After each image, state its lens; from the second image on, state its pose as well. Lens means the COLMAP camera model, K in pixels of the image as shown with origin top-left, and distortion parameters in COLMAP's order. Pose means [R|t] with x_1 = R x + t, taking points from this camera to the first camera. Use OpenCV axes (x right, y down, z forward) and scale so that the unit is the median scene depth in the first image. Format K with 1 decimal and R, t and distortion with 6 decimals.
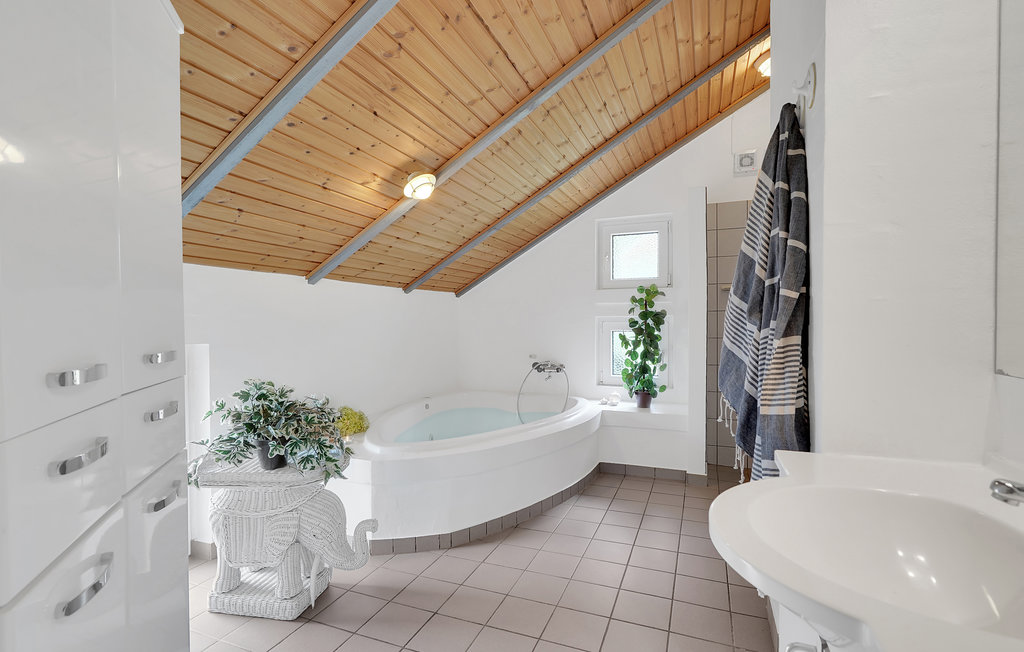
lens RADIAL K [[472.7, 0, 512.0], [0, 472.7, 326.0], [0, 0, 1]] dist [-0.013104, 0.000840]
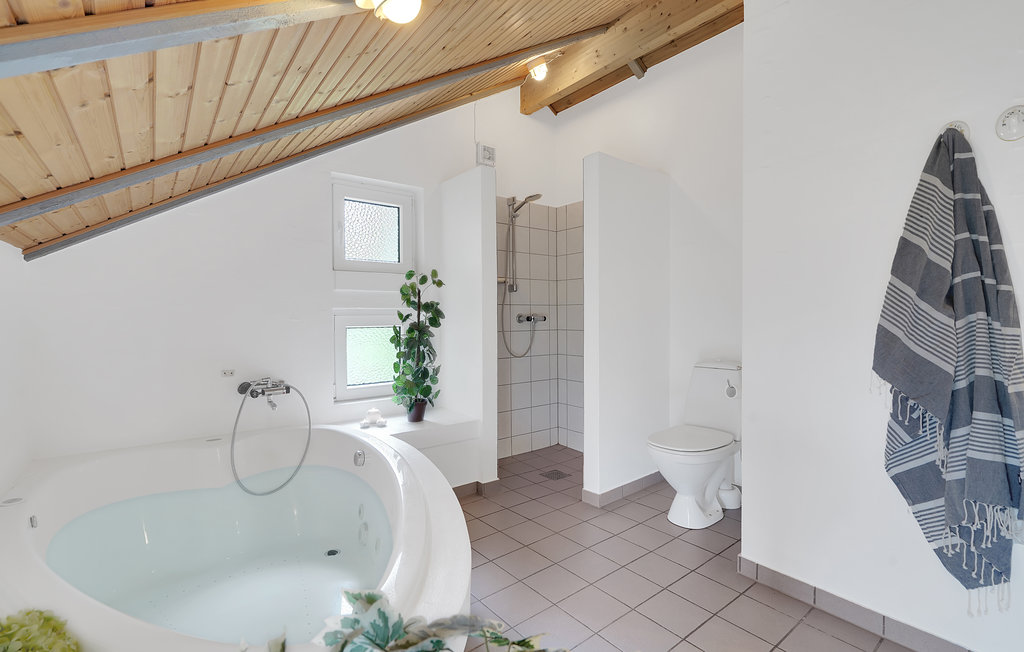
lens RADIAL K [[472.7, 0, 512.0], [0, 472.7, 326.0], [0, 0, 1]] dist [-0.013104, 0.000840]
pose [[0.511661, -0.014574, 0.859064, -0.326217], [0.007663, 0.999894, 0.012399, 0.000026], [-0.859153, 0.000239, 0.511718, 0.441325]]
